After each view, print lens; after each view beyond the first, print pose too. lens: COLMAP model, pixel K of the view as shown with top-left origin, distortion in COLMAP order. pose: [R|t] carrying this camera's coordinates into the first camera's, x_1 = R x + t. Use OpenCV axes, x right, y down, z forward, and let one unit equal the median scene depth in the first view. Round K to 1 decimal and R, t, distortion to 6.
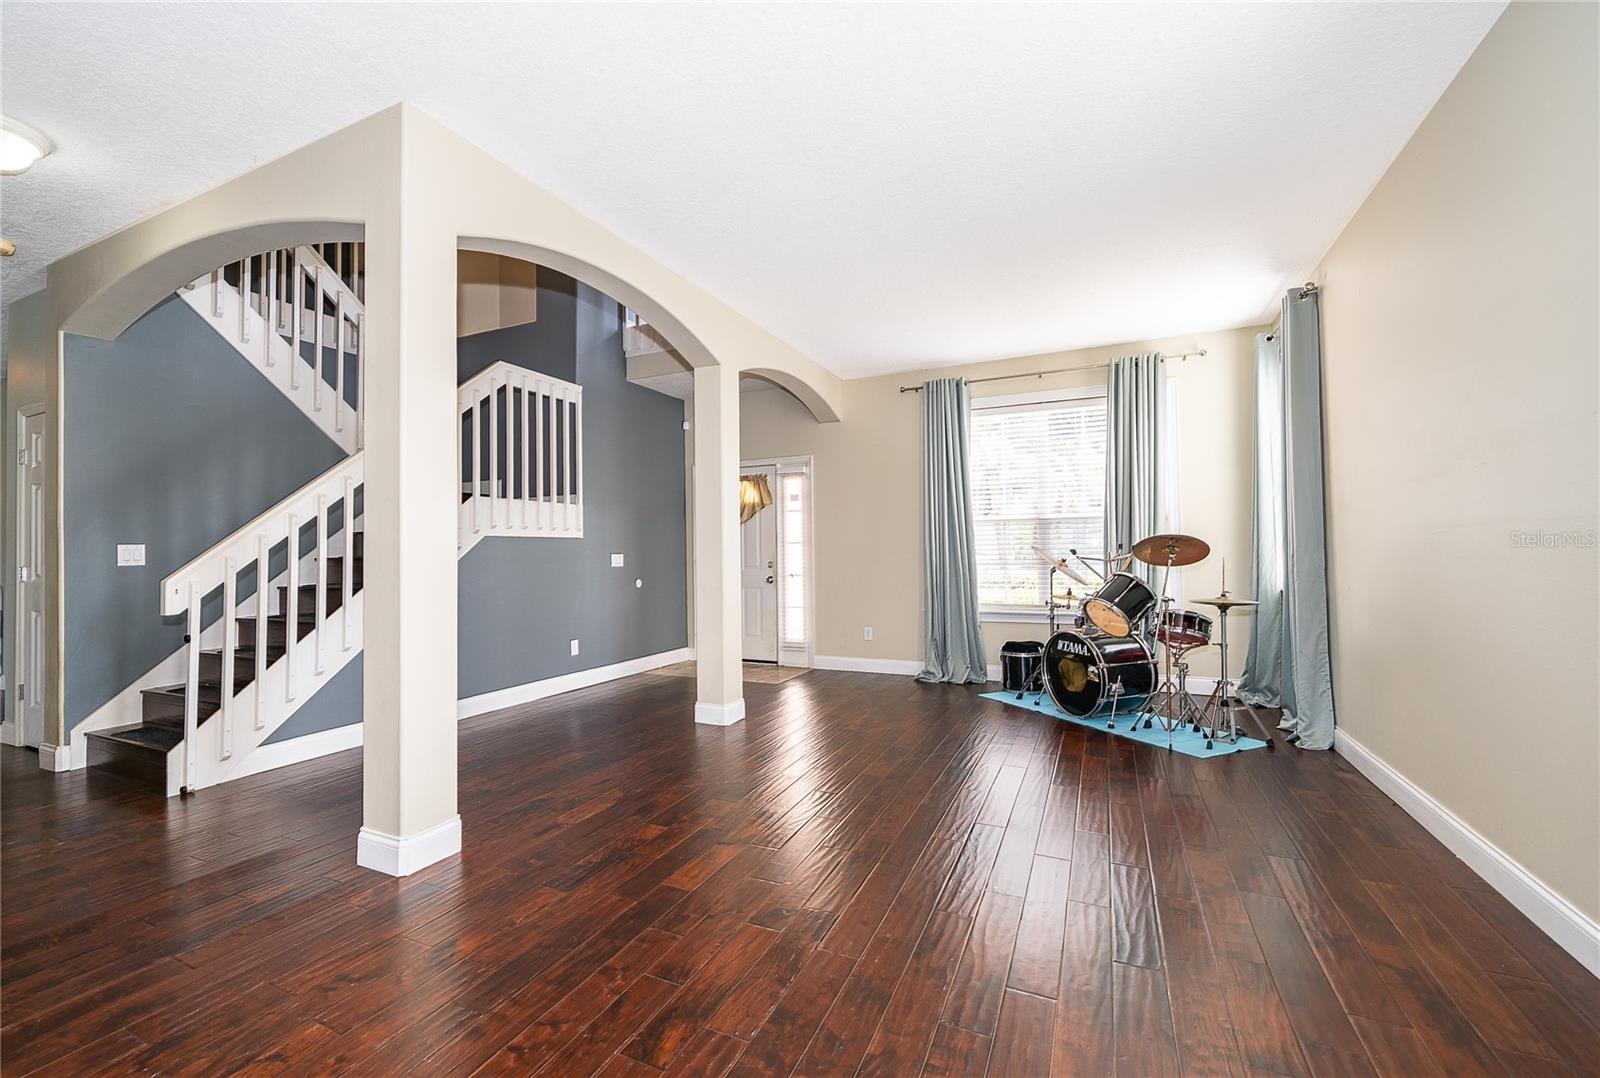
lens RADIAL K [[638.6, 0, 807.7], [0, 638.6, 535.4], [0, 0, 1]] dist [-0.006496, -0.000372]
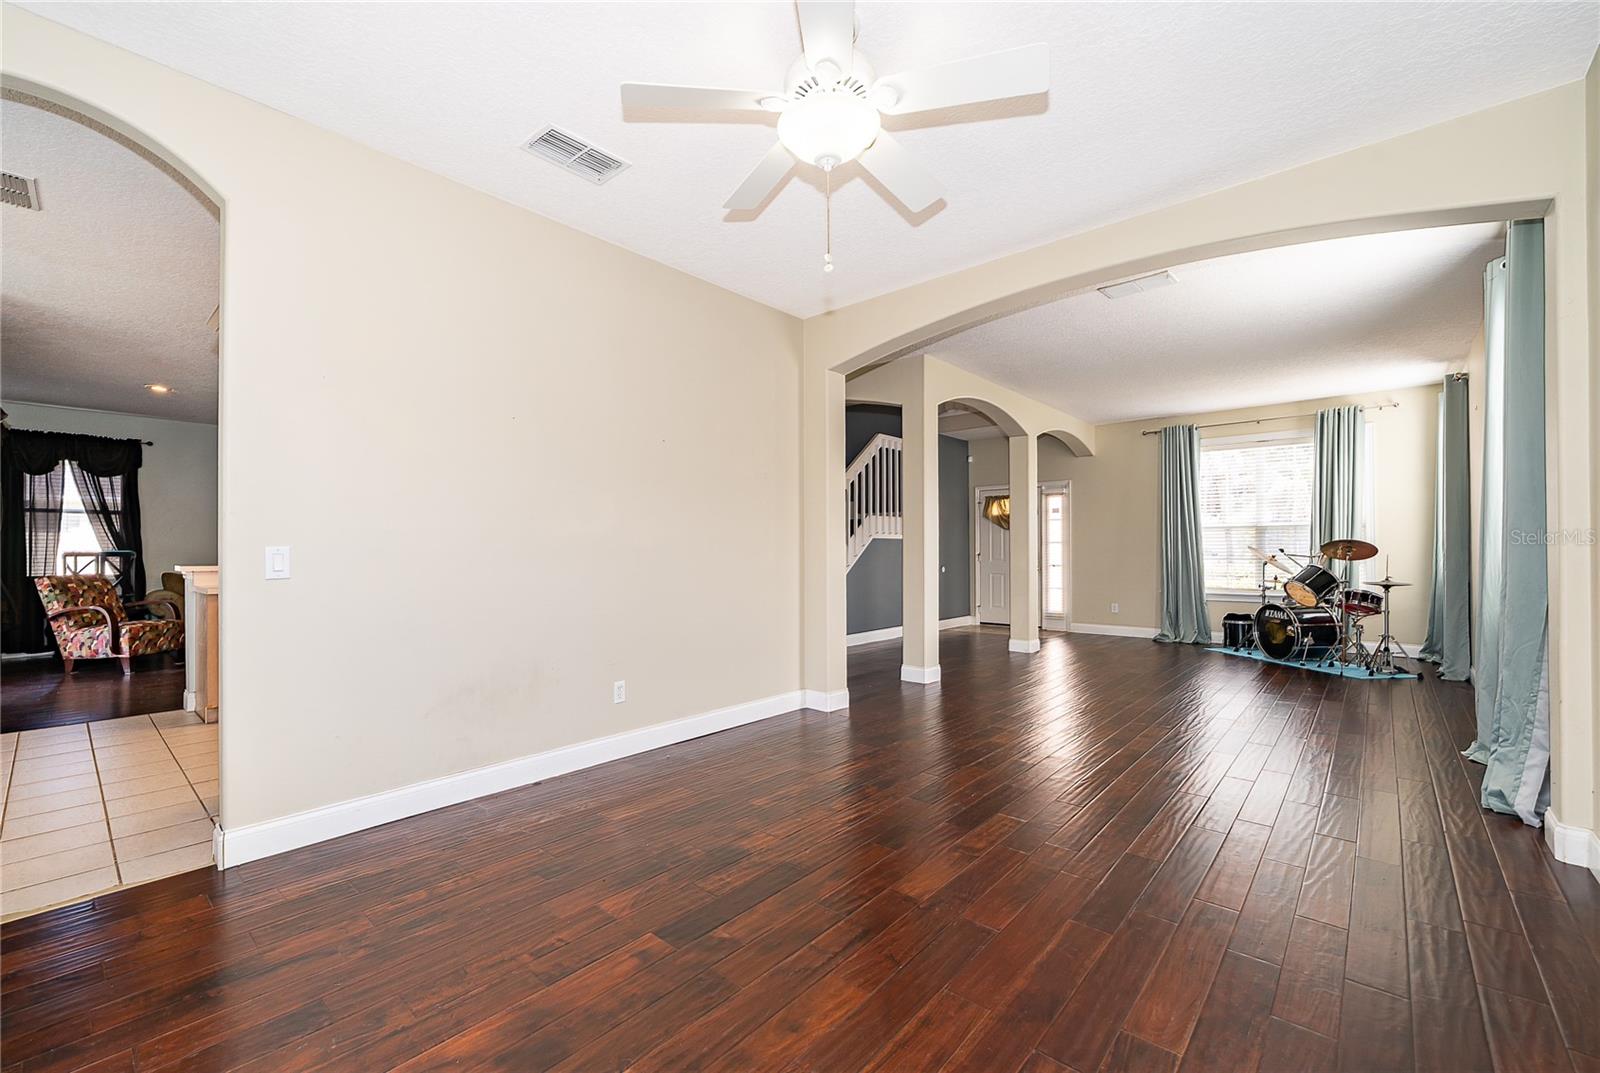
lens RADIAL K [[652.5, 0, 787.7], [0, 652.5, 545.7], [0, 0, 1]] dist [-0.007691, -0.000550]
pose [[0.952177, 0.006364, -0.305481, -0.189930], [-0.000188, 0.999795, 0.020243, -0.014125], [0.305547, -0.019217, 0.951983, -0.716222]]
